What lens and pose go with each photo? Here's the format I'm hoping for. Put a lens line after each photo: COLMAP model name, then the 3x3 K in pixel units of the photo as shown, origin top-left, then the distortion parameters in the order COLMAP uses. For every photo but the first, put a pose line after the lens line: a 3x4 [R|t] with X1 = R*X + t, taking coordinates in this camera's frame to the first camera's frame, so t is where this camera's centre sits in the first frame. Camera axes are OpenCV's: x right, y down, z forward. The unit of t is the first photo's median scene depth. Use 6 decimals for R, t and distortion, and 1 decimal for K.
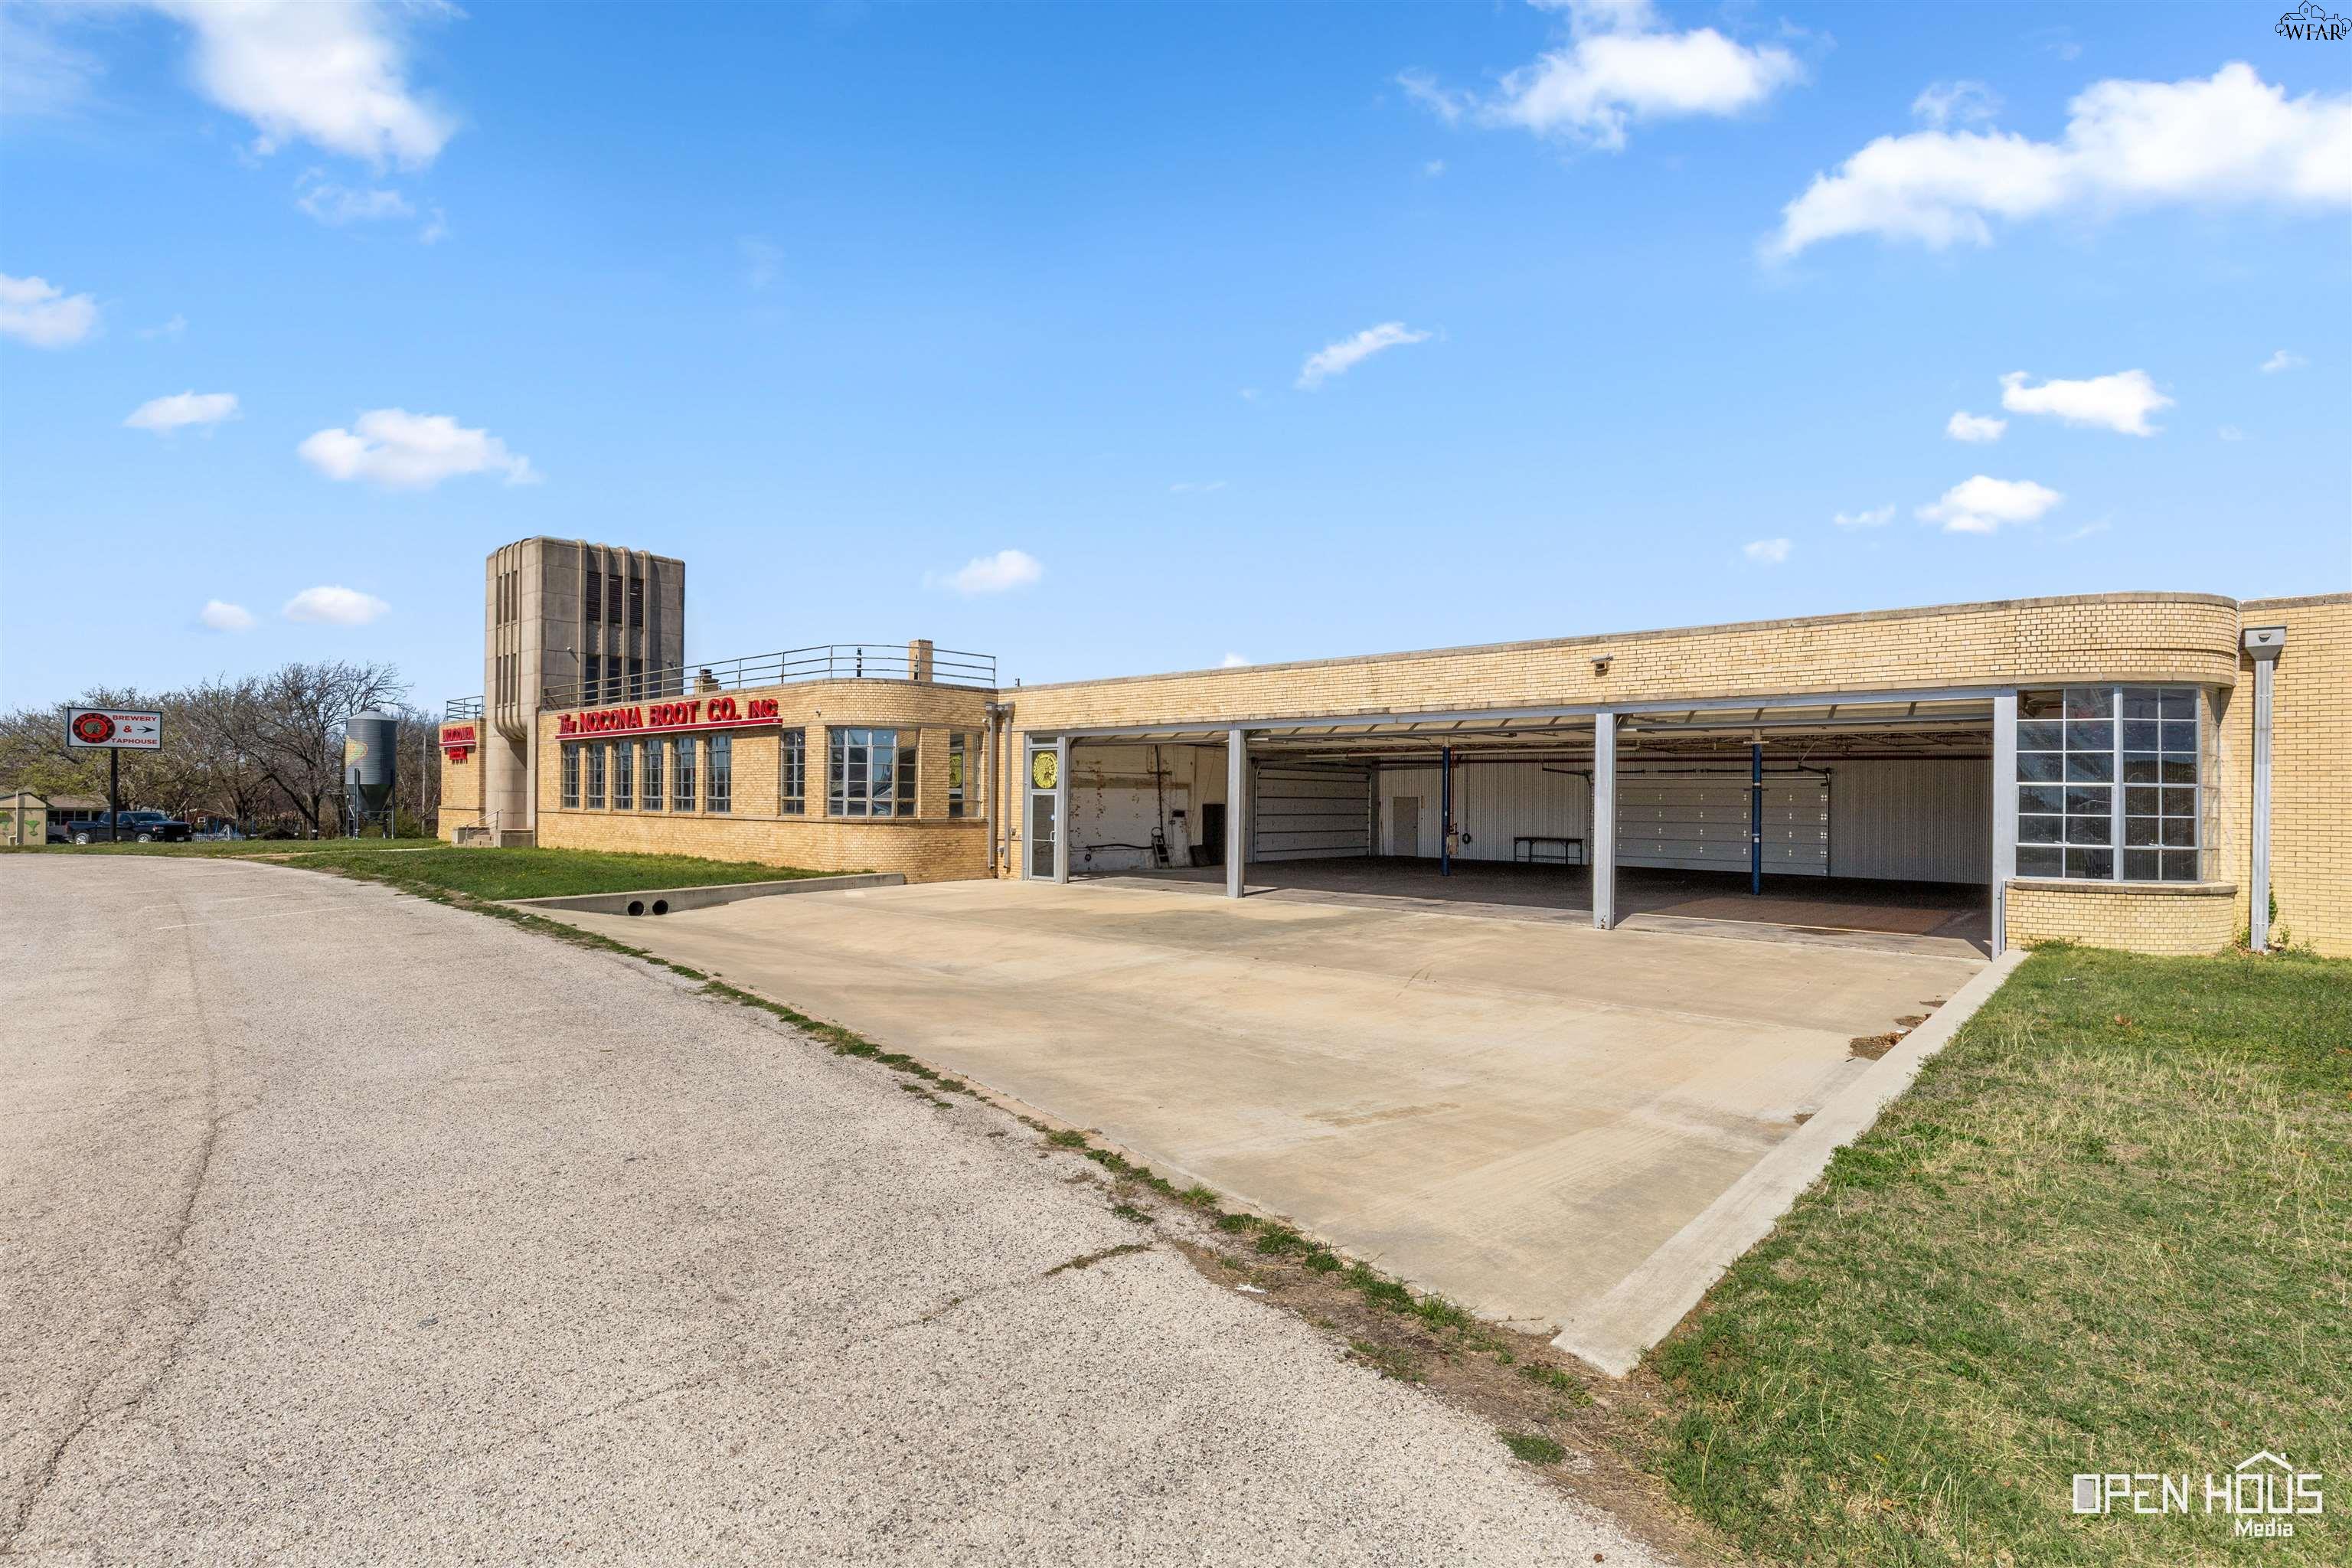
lens RADIAL K [[1127.8, 0, 1176.0], [0, 1127.8, 784.0], [0, 0, 1]] dist [-0.000420, -0.014754]
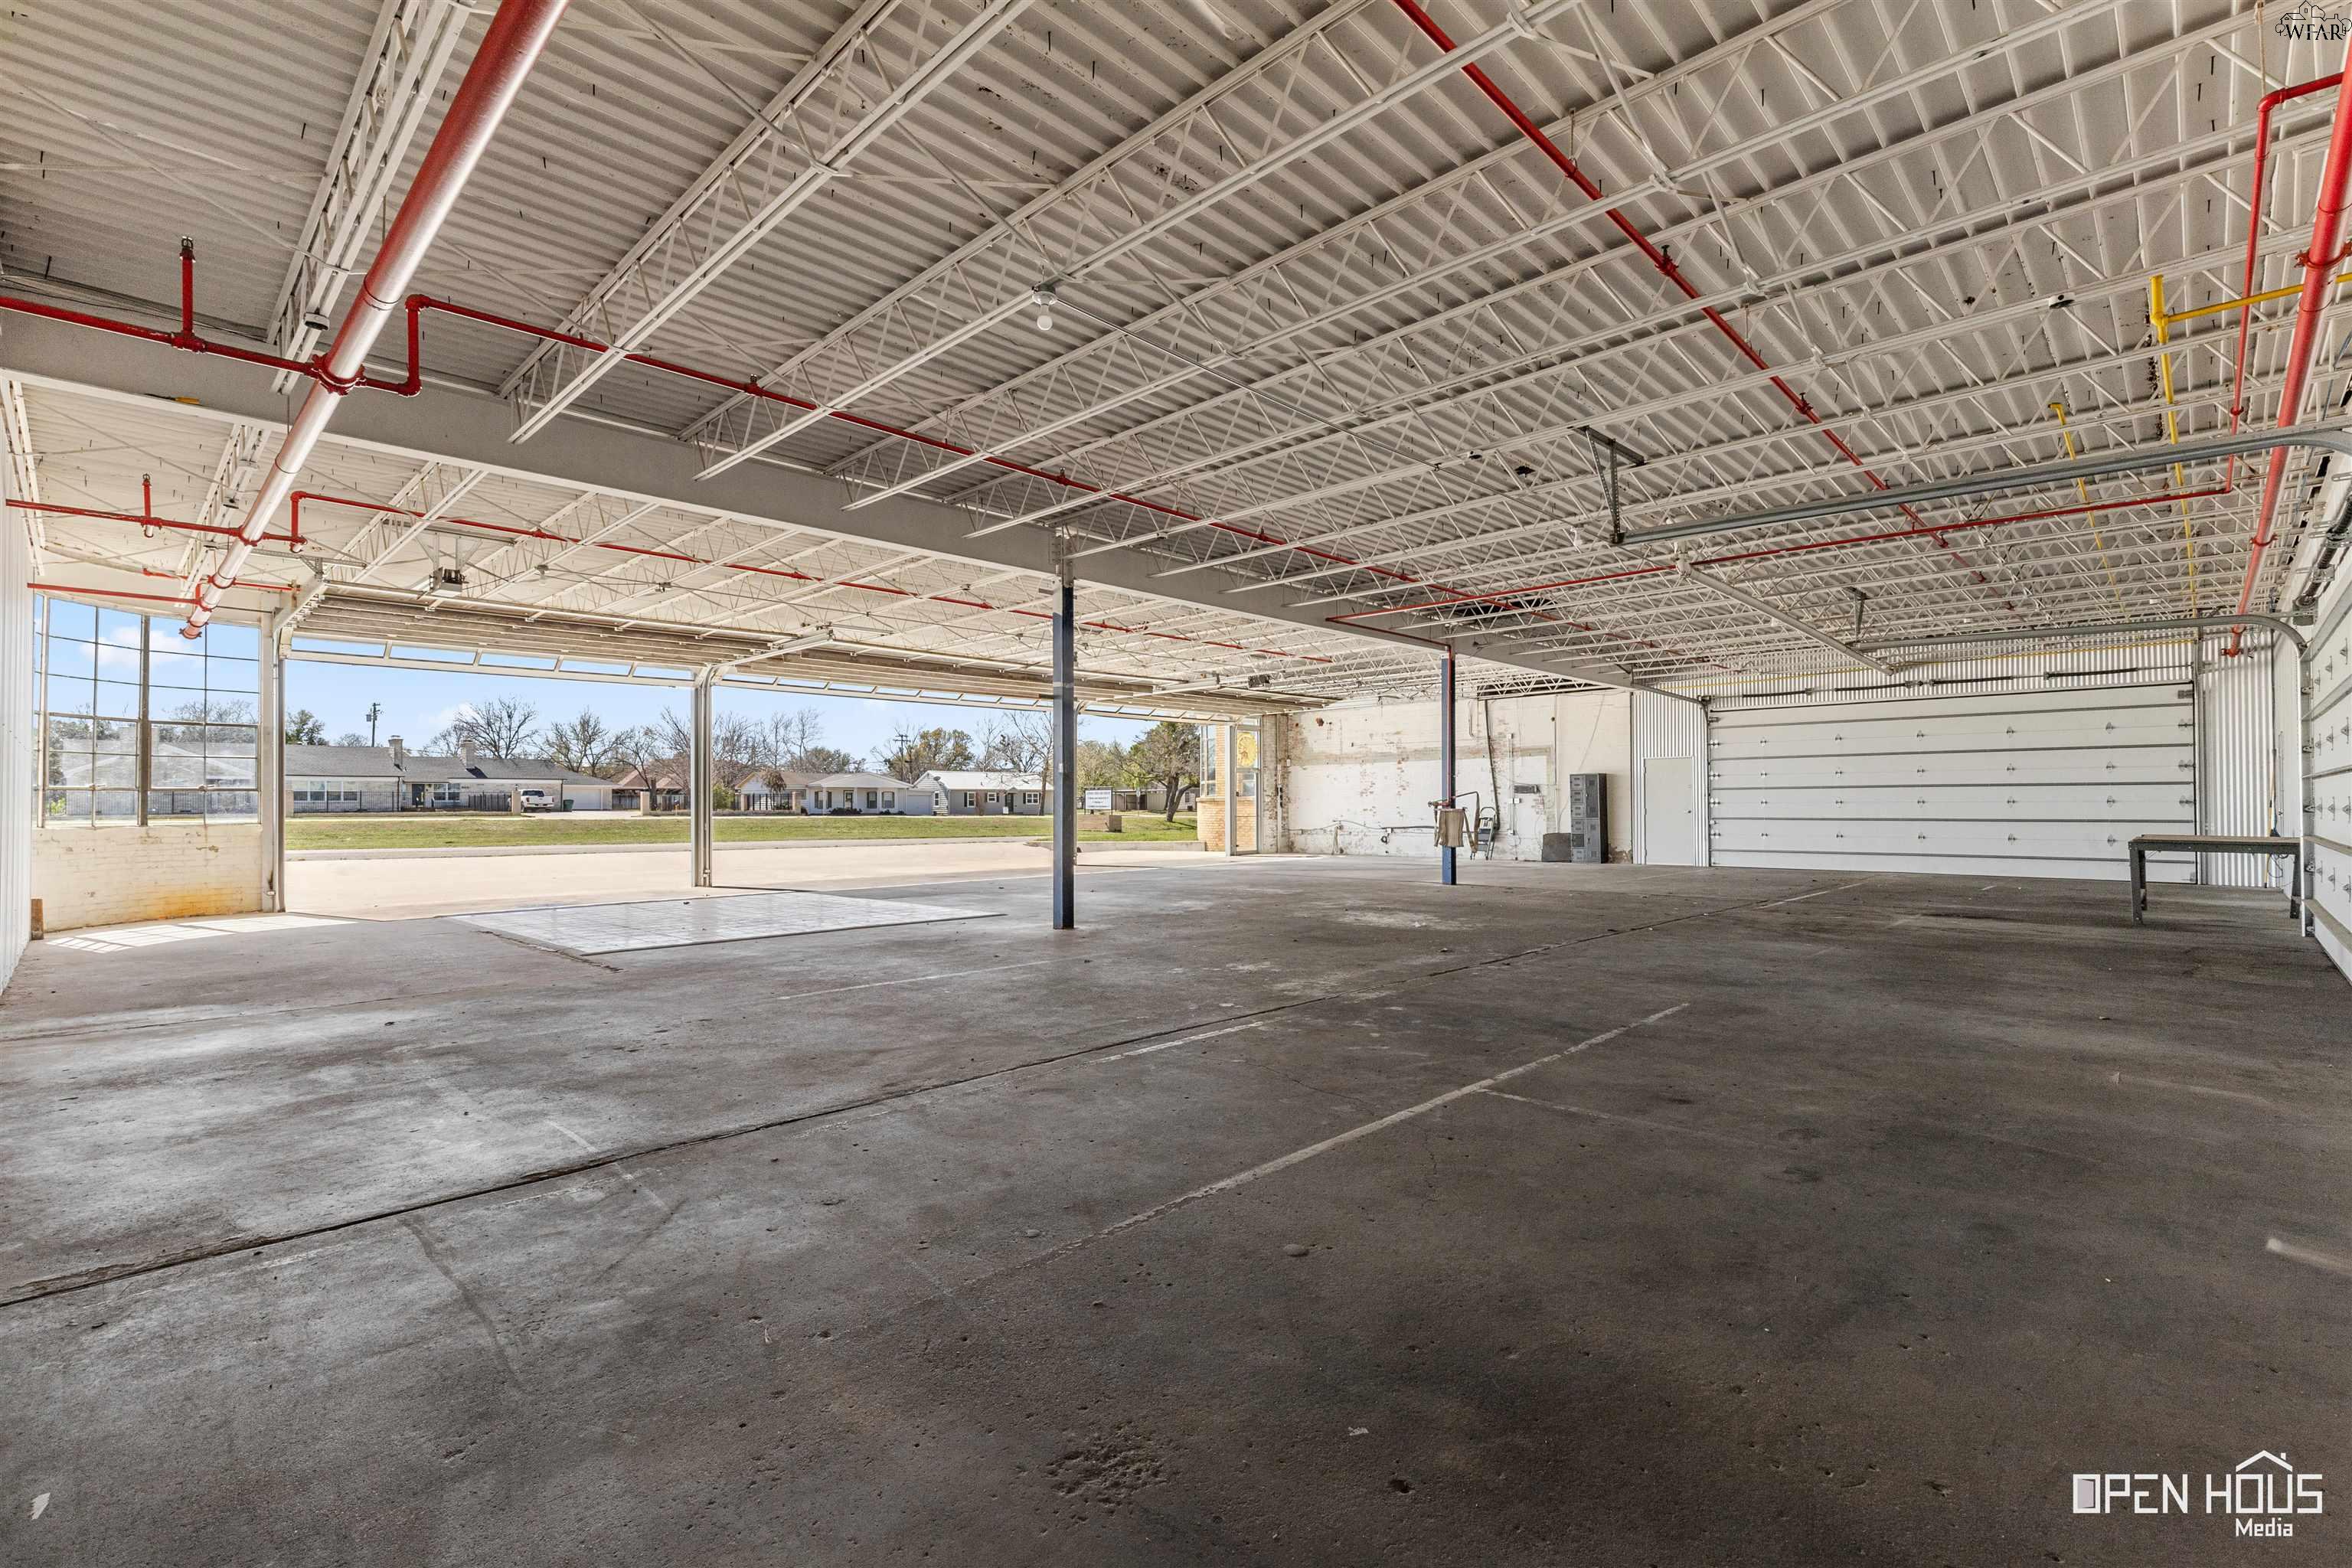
lens RADIAL K [[1051.5, 0, 1196.8], [0, 1051.5, 790.5], [0, 0, 1]] dist [0.000451, -0.000118]
pose [[-0.029588, -0.016119, -0.999432, 0.852636], [0.025258, 0.999539, -0.016868, 0.040753], [0.999243, -0.025743, -0.029167, 0.985527]]
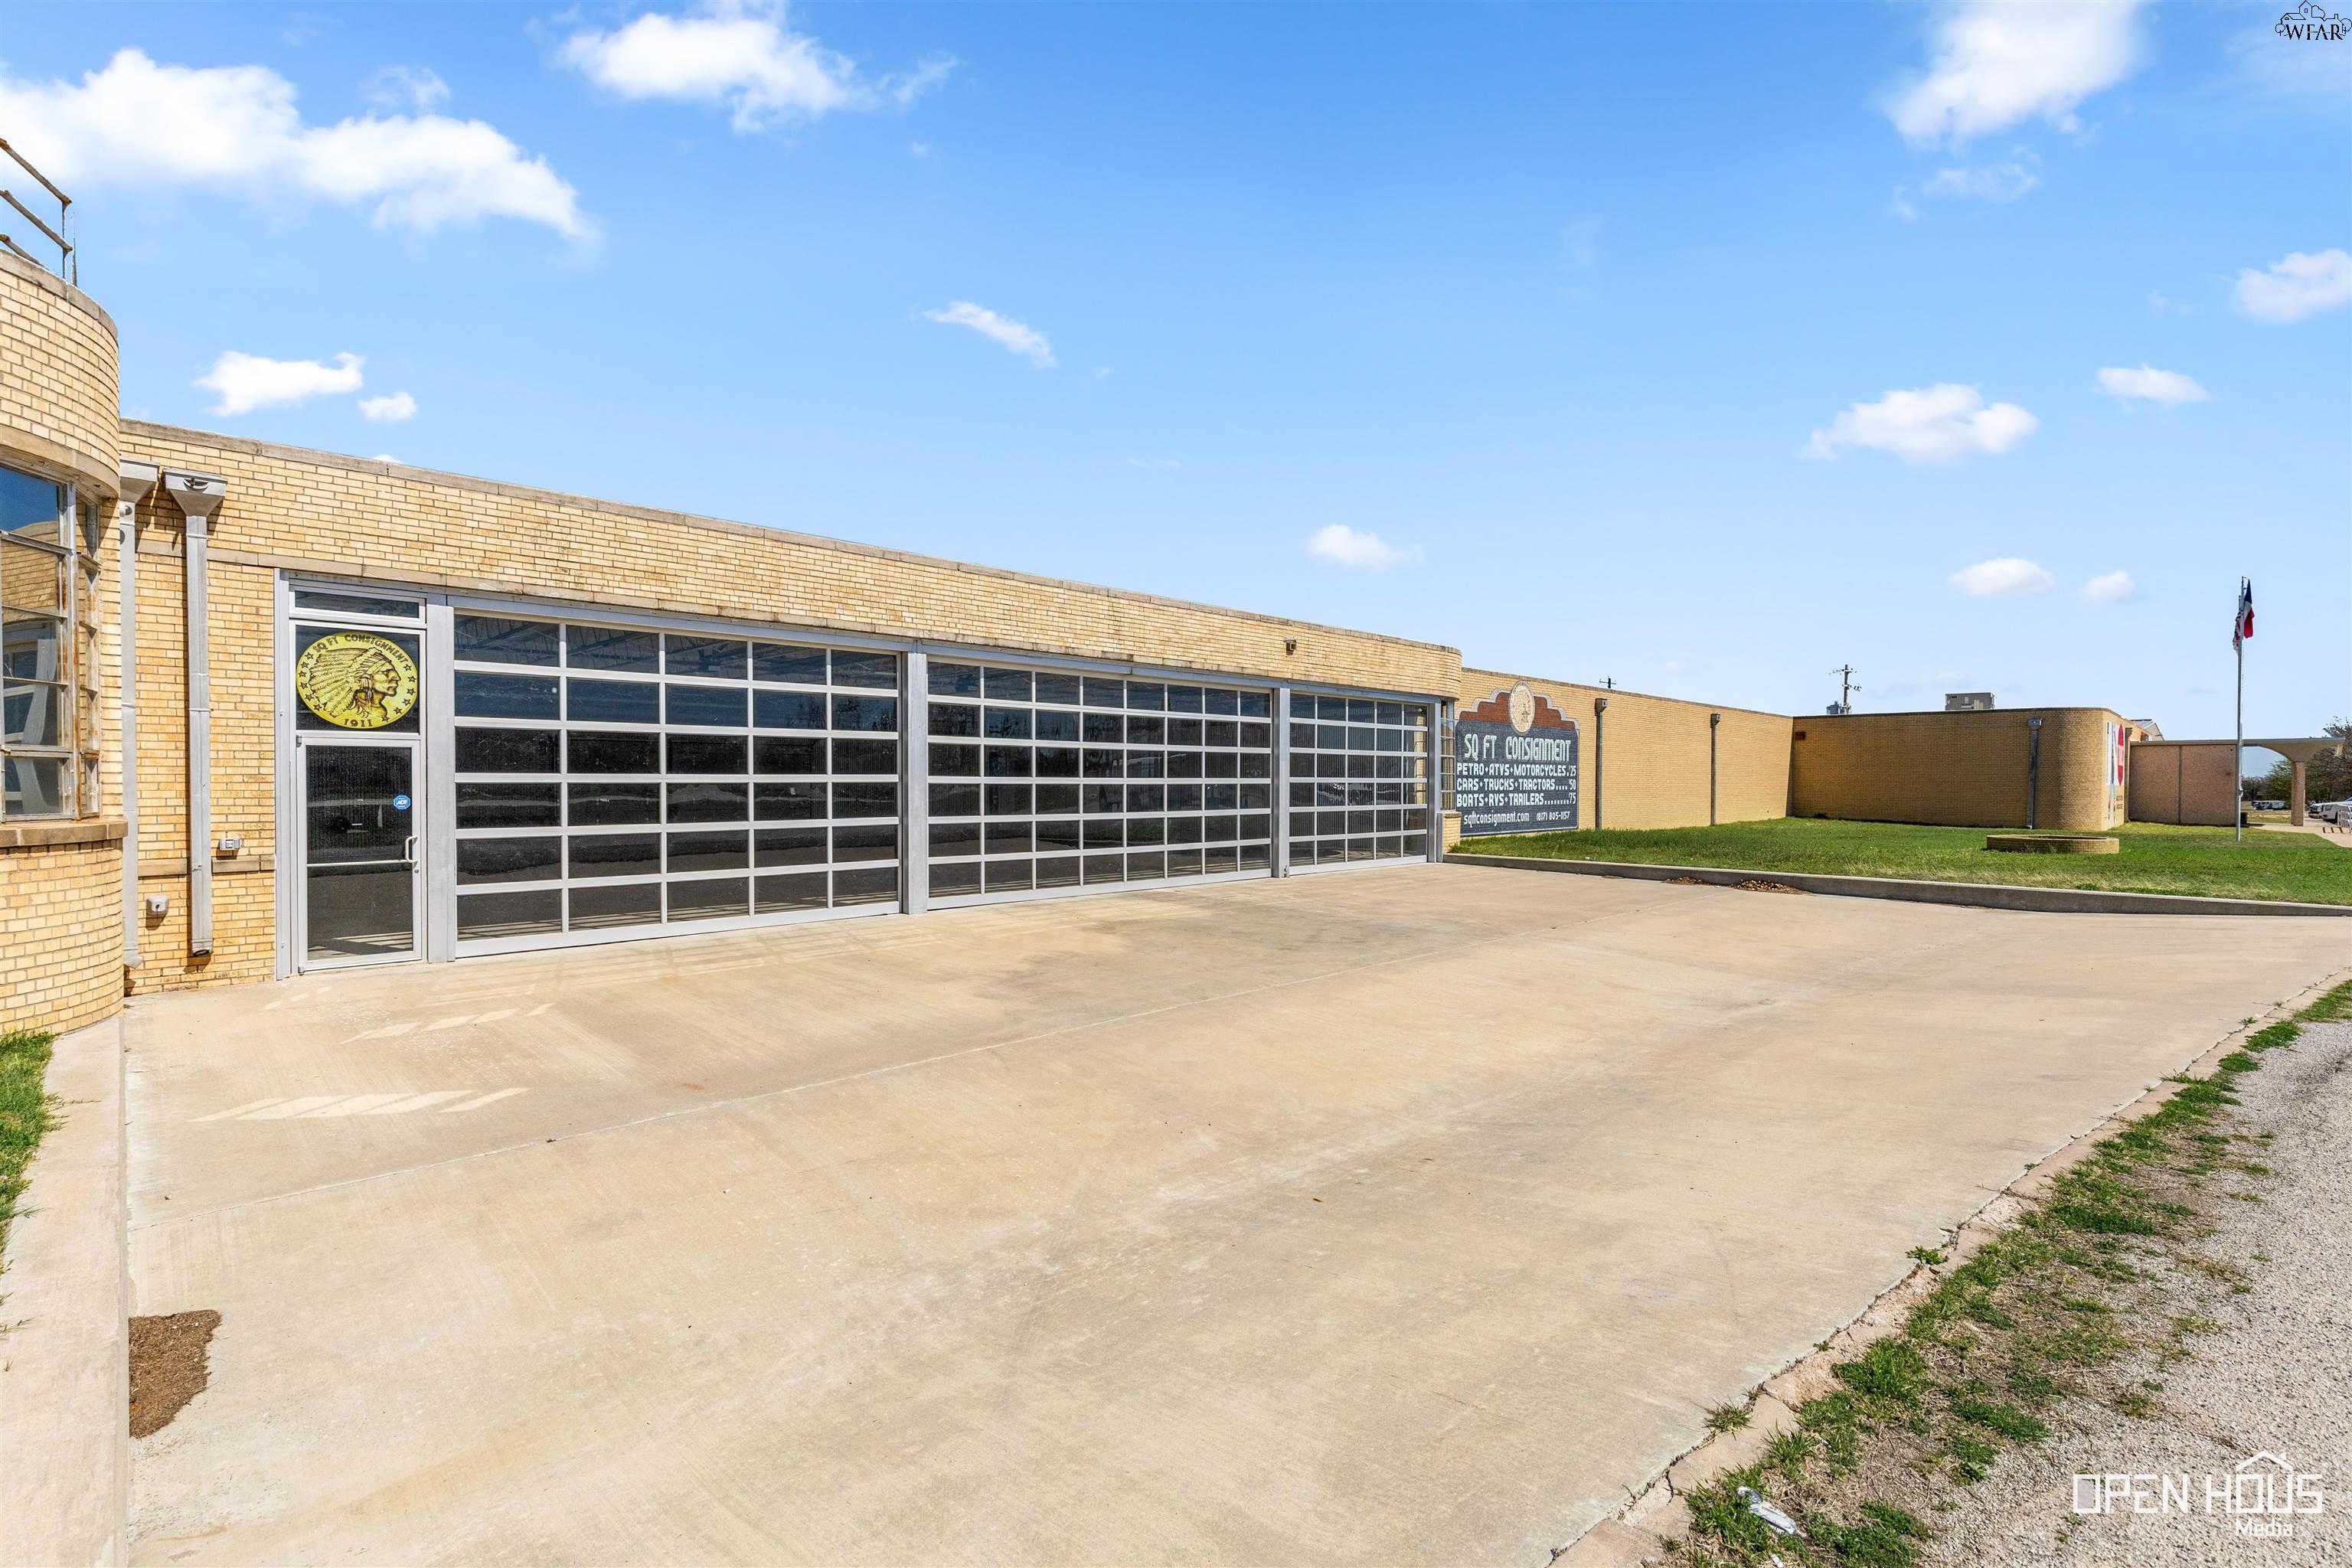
lens RADIAL K [[1051.5, 0, 1196.8], [0, 1051.5, 790.5], [0, 0, 1]] dist [0.000451, -0.000118]
pose [[0.050293, -0.021419, 0.998505, -0.472392], [-0.015465, 0.999633, 0.022222, 0.012712], [-0.998615, -0.016559, 0.049943, 0.710967]]
